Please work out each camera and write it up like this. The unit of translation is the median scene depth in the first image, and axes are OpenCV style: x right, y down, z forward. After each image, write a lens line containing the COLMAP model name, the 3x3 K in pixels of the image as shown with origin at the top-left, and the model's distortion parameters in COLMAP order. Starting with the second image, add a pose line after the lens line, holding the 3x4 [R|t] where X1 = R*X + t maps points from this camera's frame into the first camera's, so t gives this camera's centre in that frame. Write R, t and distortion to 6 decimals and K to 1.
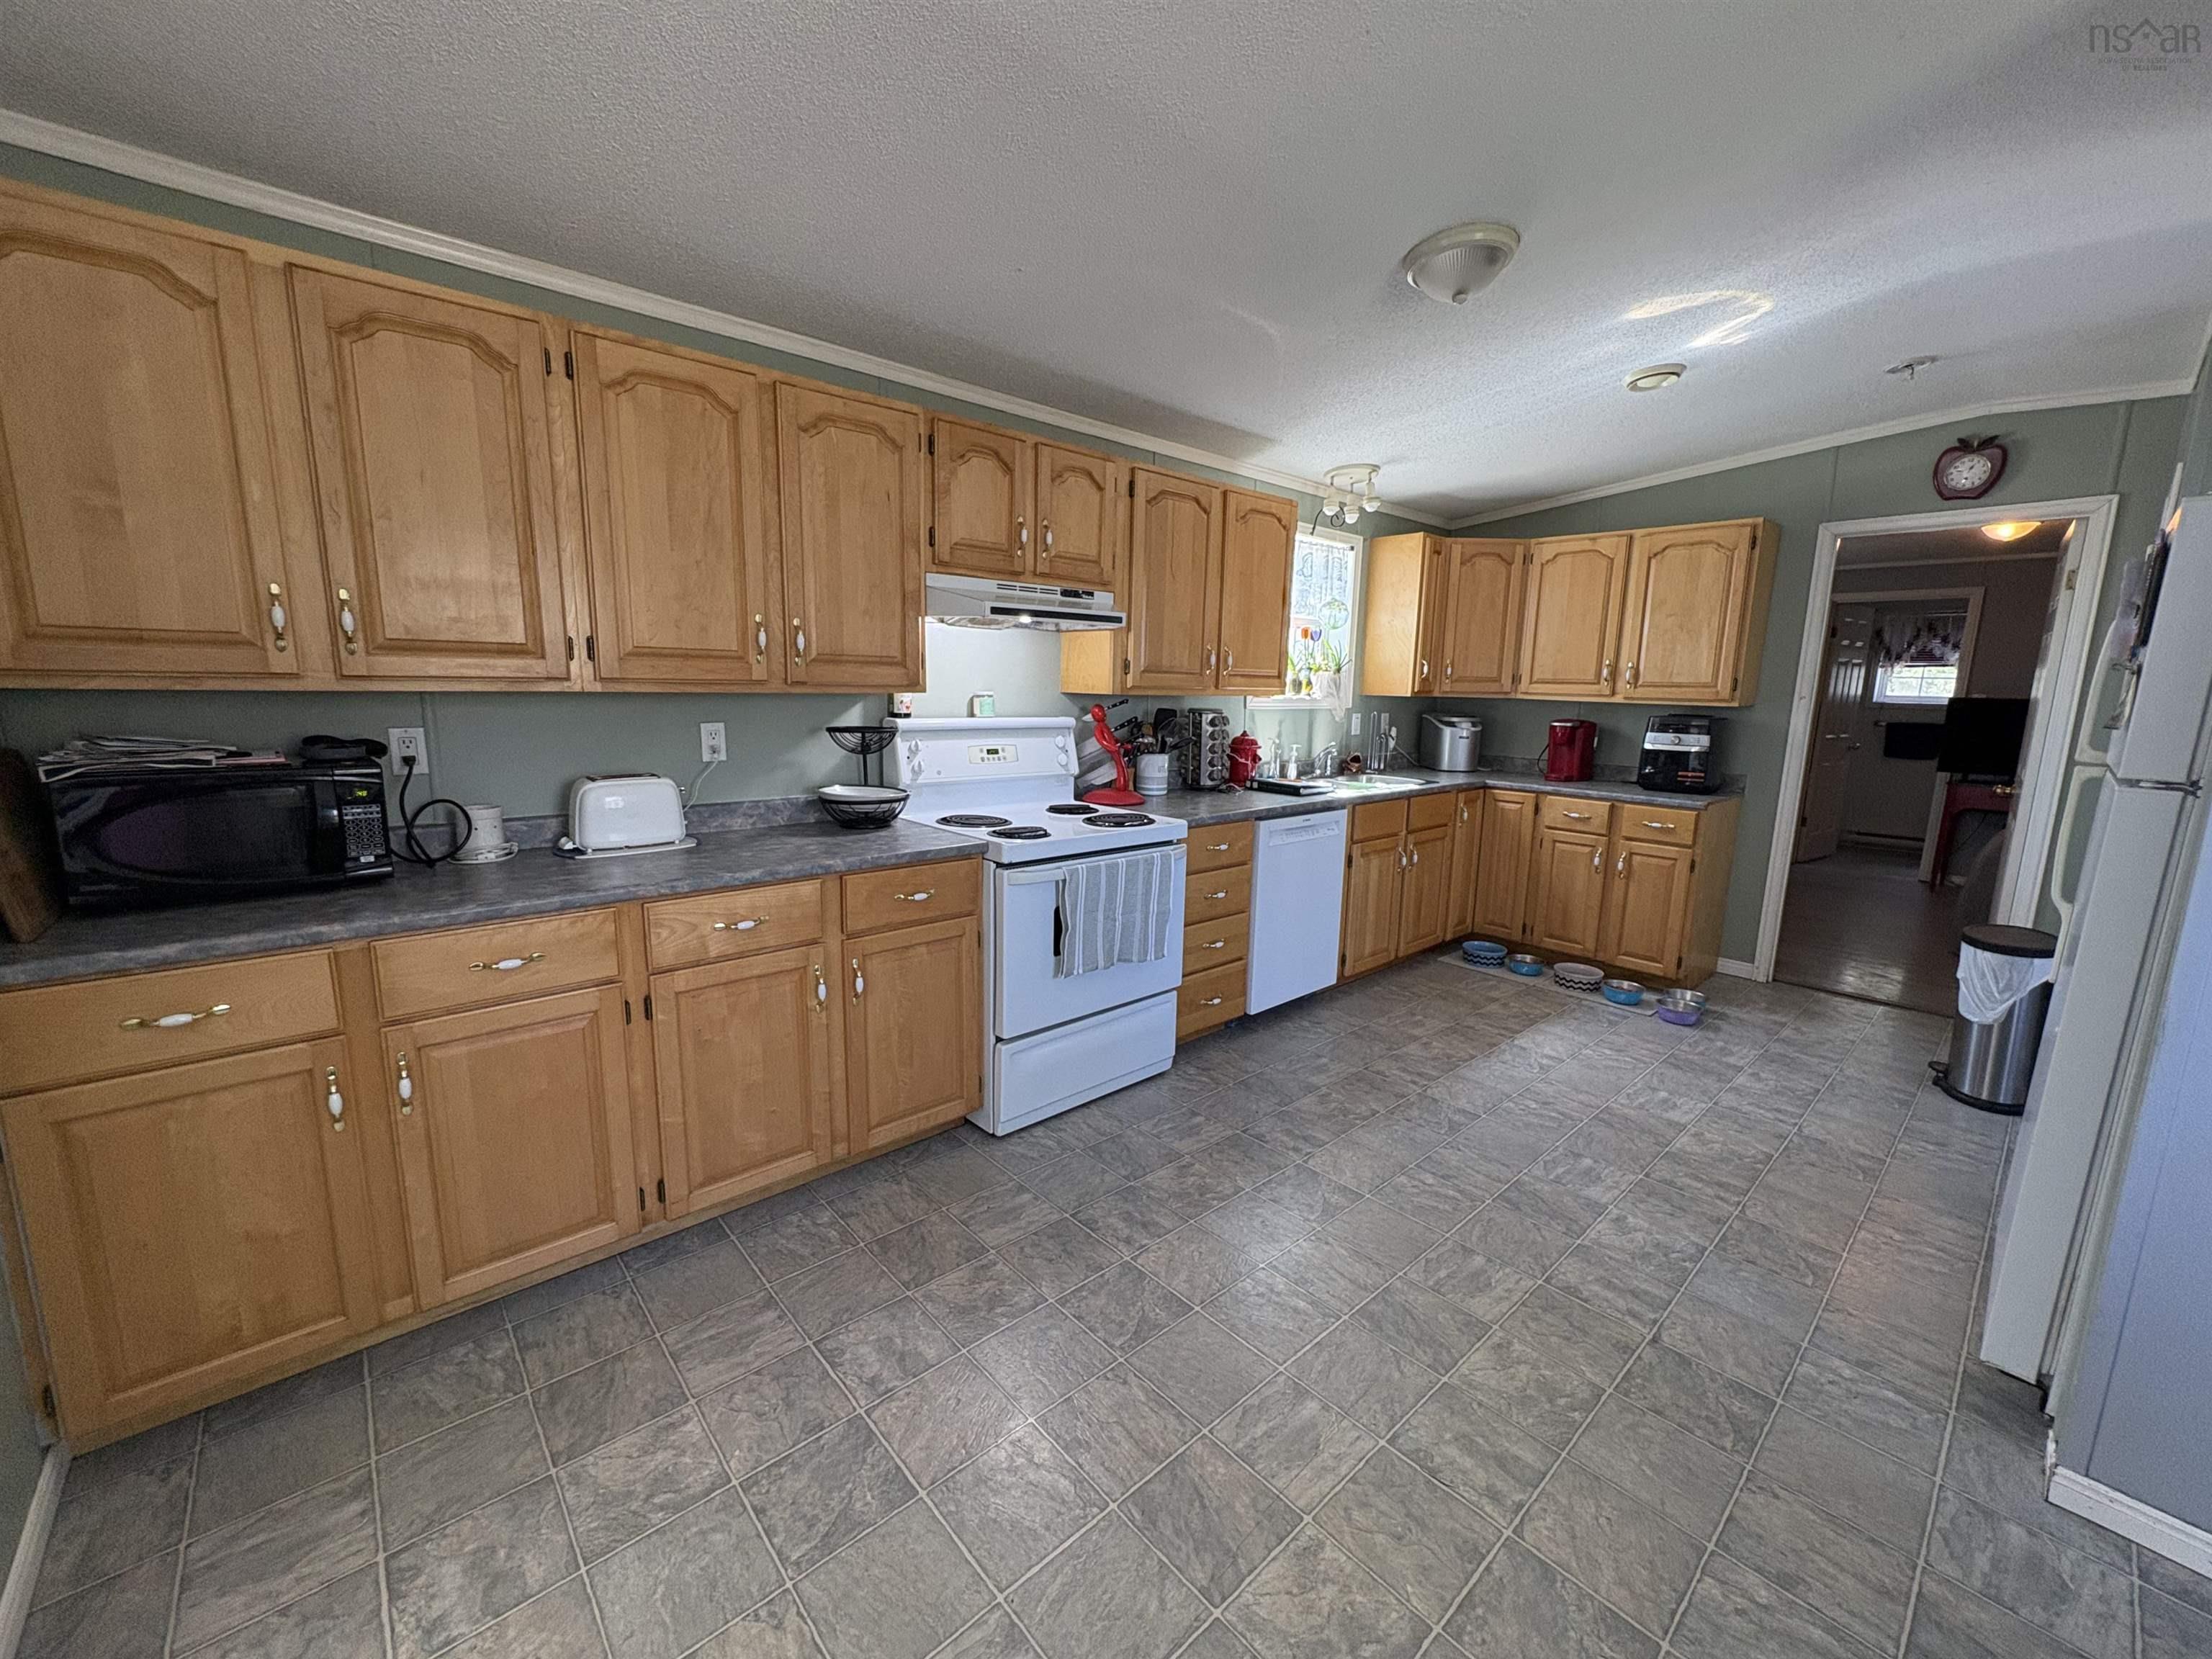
lens RADIAL K [[881.0, 0, 1106.5], [0, 881.0, 835.8], [0, 0, 1]] dist [0.002173, 0.000089]
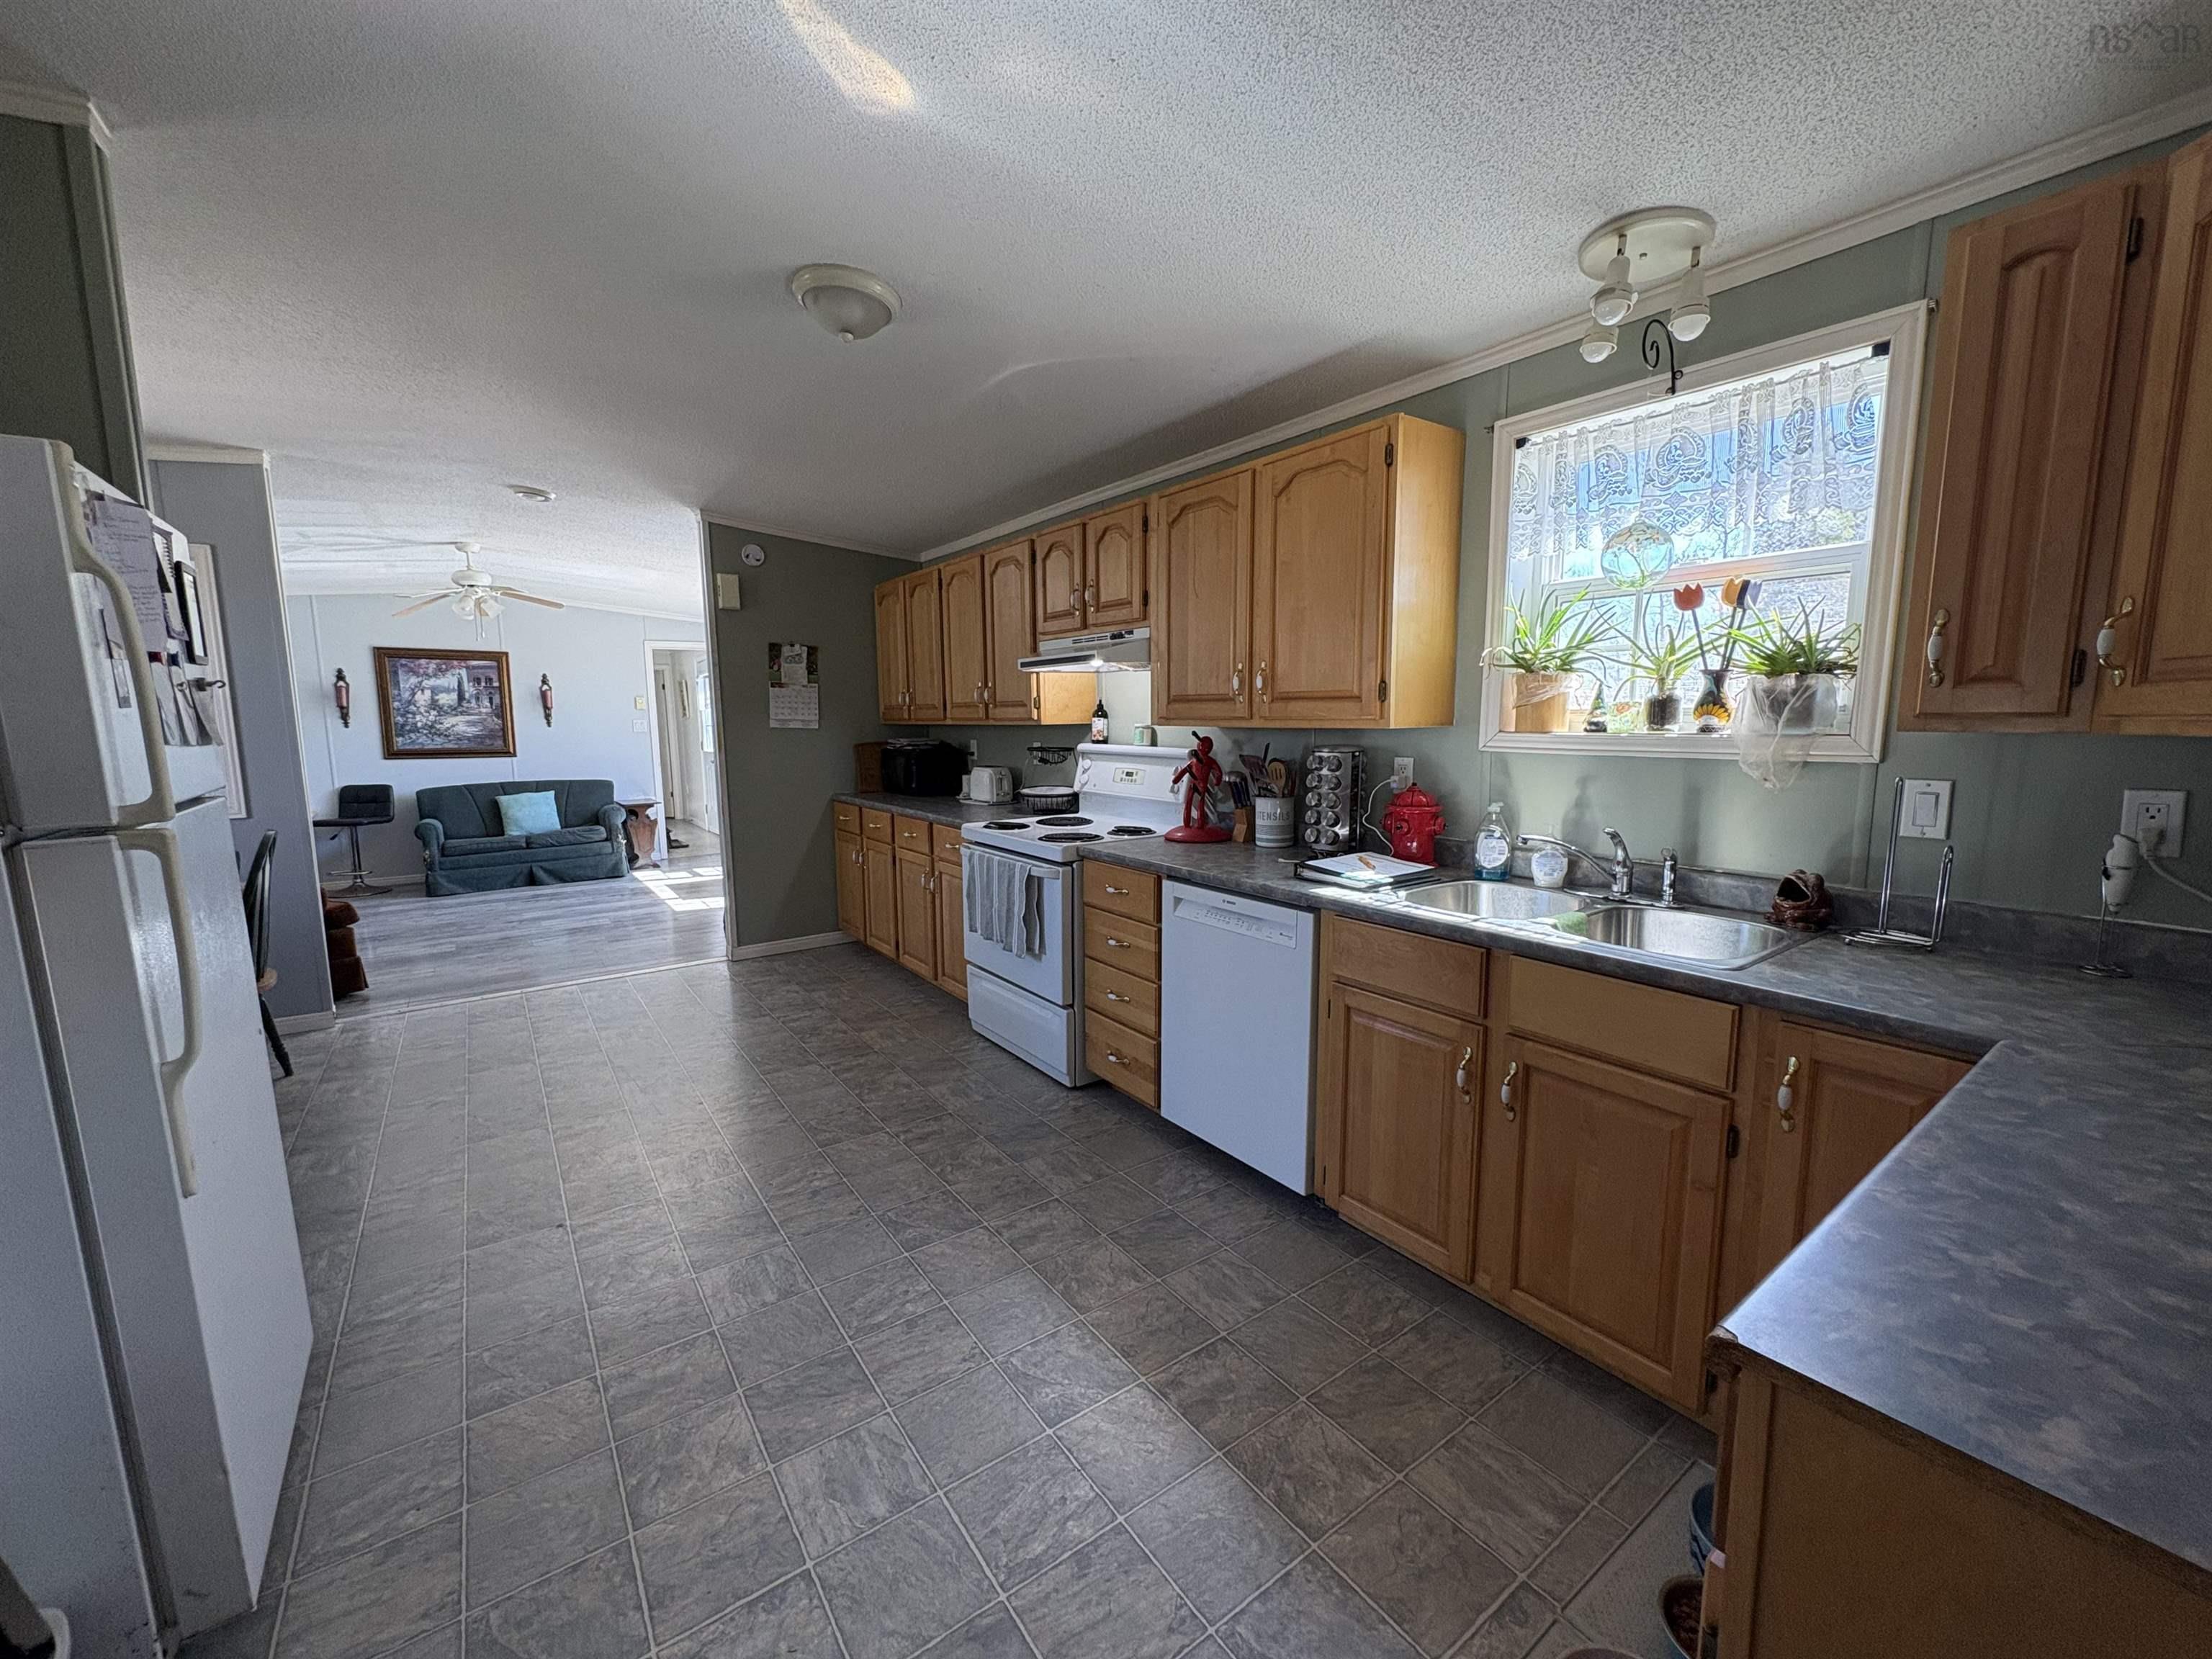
lens RADIAL K [[881.0, 0, 1109.7], [0, 881.0, 830.8], [0, 0, 1]] dist [0.002173, 0.000089]
pose [[-0.105999, 0.113612, -0.987855, 1.111696], [-0.164709, 0.977722, 0.130120, -0.179750], [0.980630, 0.176501, -0.084925, 1.145225]]
